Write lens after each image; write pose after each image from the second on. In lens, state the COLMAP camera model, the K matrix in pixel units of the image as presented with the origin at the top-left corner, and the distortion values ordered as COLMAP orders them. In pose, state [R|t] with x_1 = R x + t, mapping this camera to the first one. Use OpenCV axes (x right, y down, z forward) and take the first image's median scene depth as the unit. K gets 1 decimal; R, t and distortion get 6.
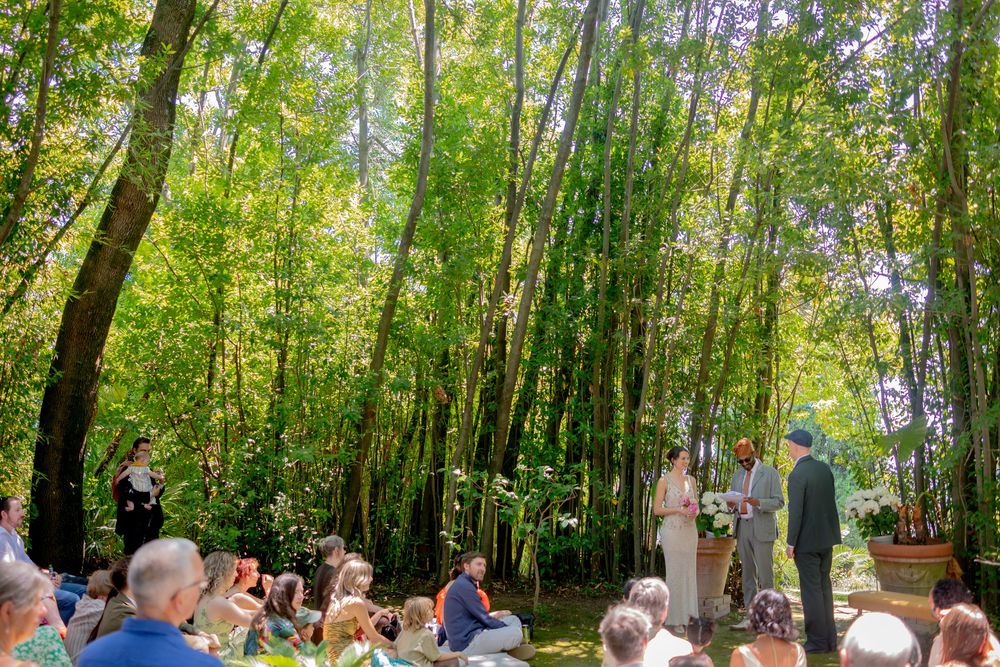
lens RADIAL K [[997.8, 0, 500.0], [0, 997.8, 333.5], [0, 0, 1]] dist [-0.065944, -0.009093]
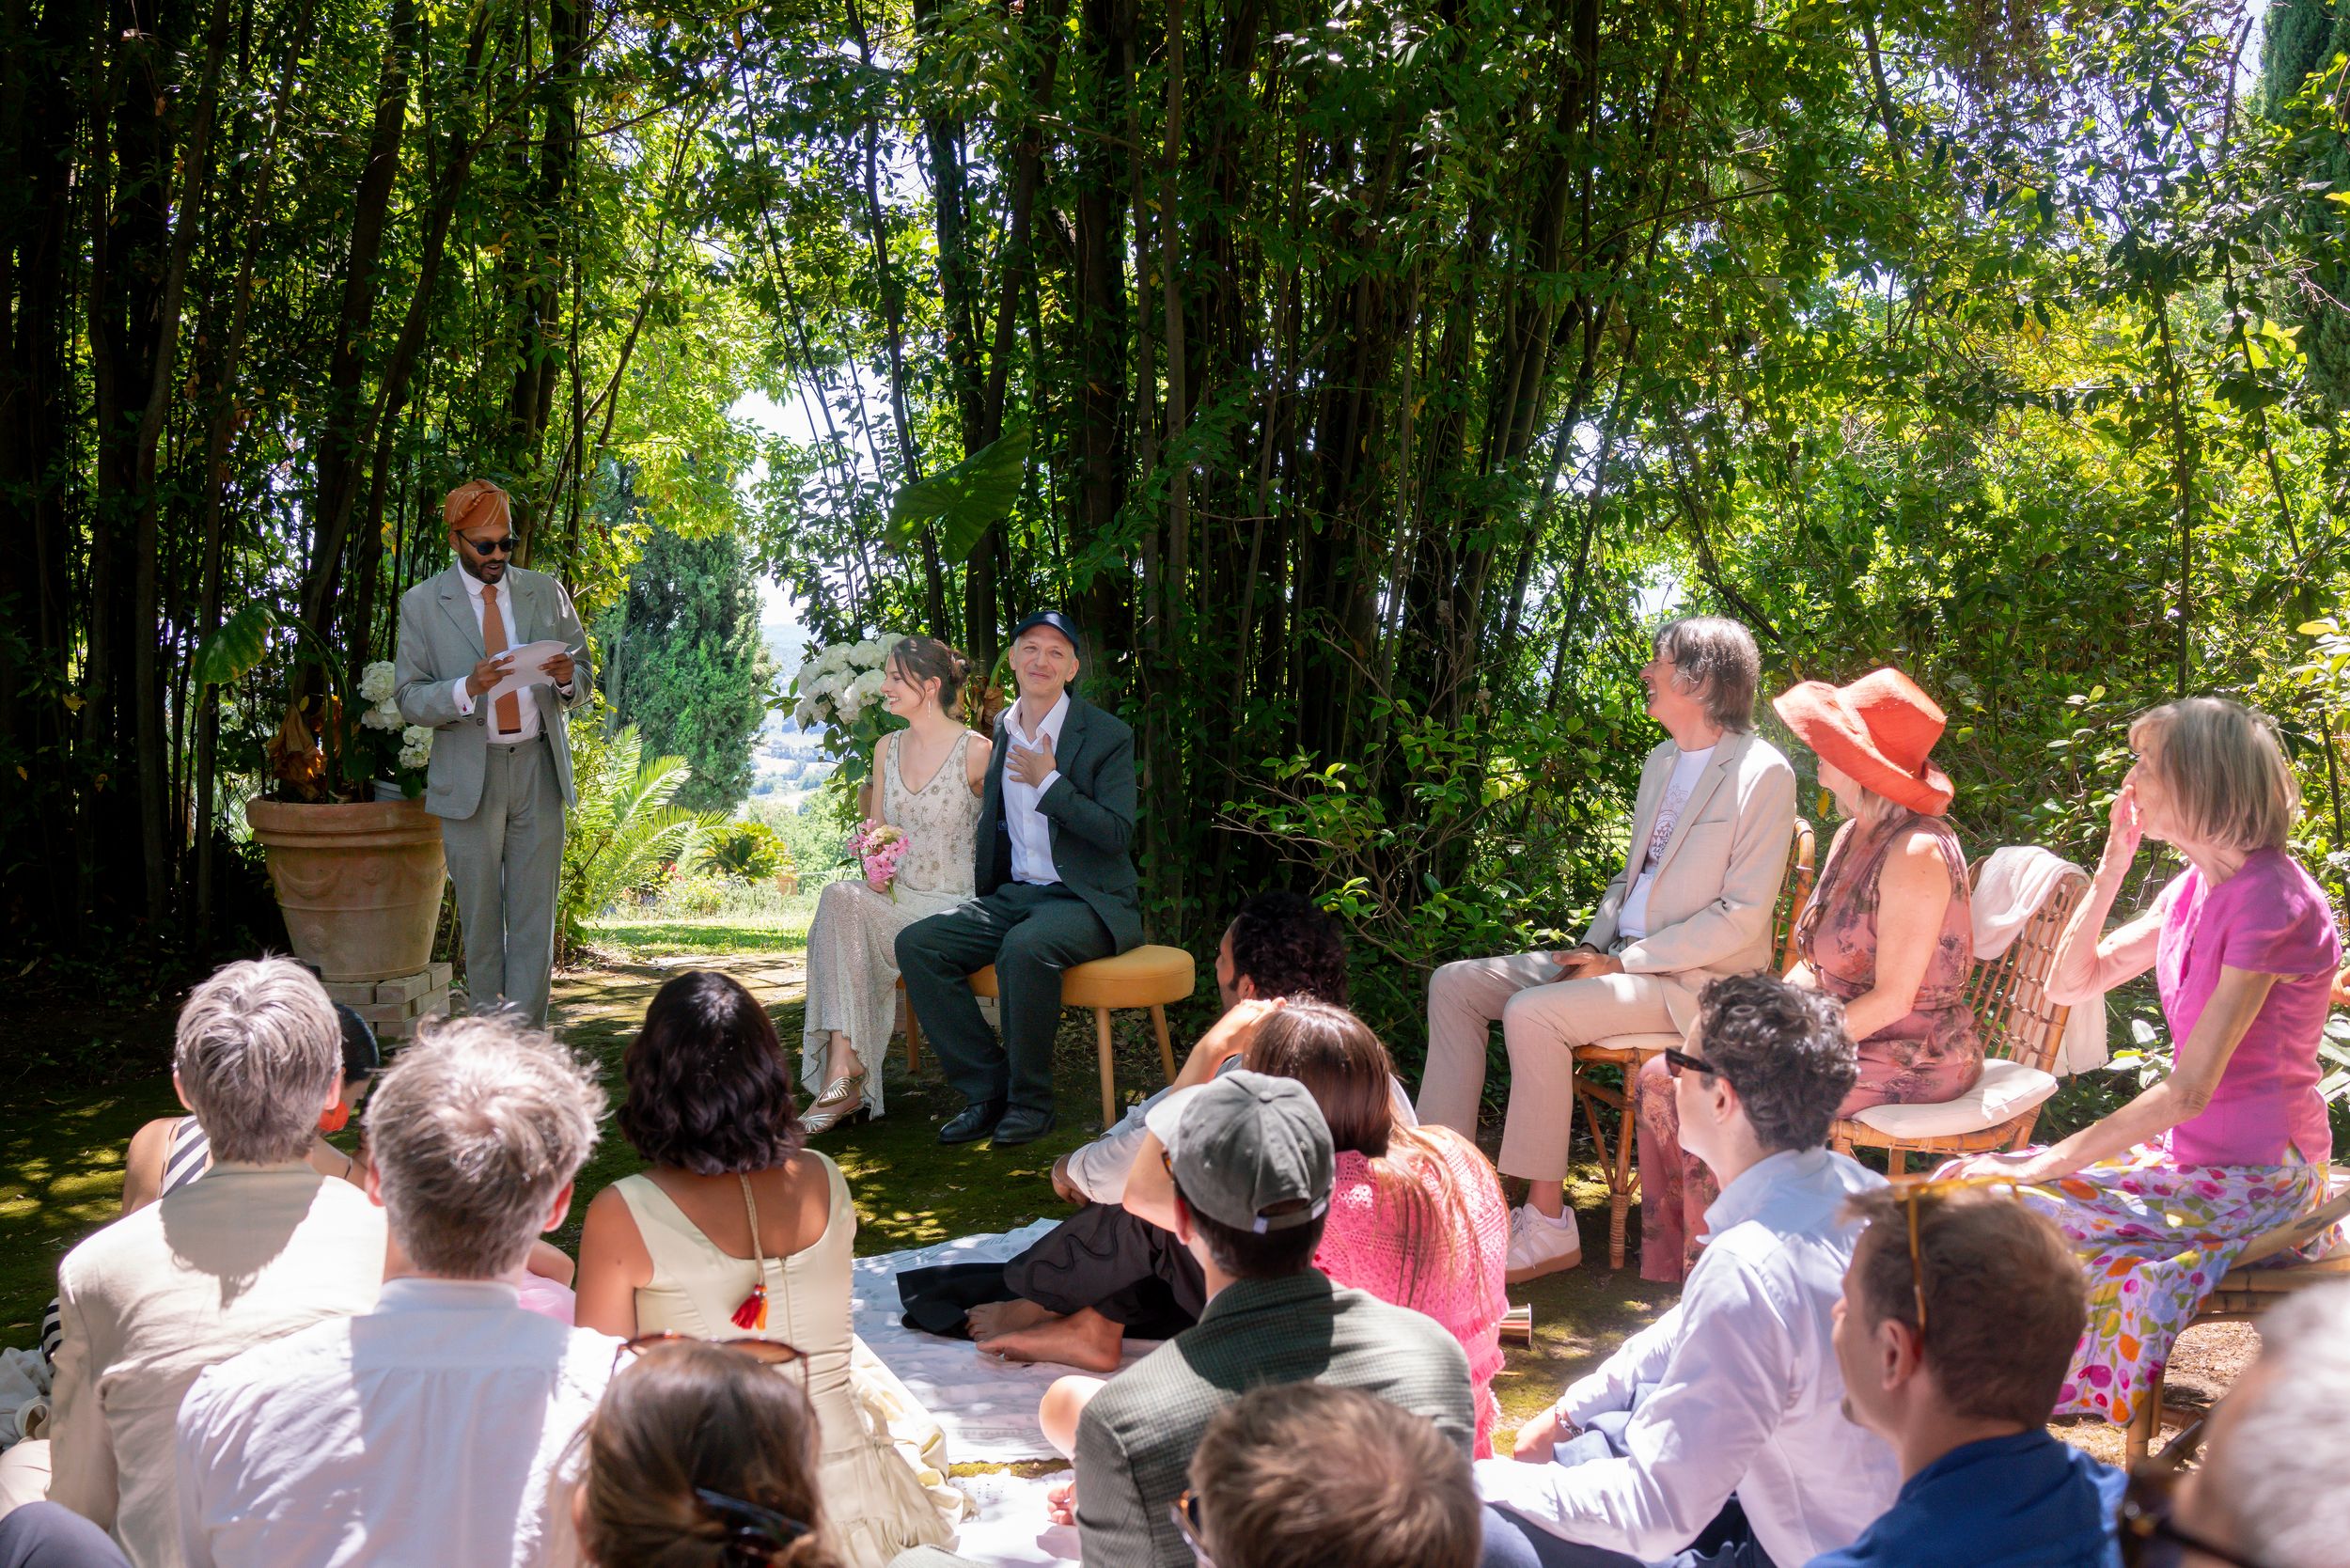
lens RADIAL K [[2344.9, 0, 1175.0], [0, 2344.9, 784.0], [0, 0, 1]] dist [-0.065944, -0.009093]
pose [[0.846750, -0.048826, 0.529745, 0.020320], [-0.055505, 0.982236, 0.179251, 0.041603], [-0.529087, -0.181185, 0.828999, 0.192454]]
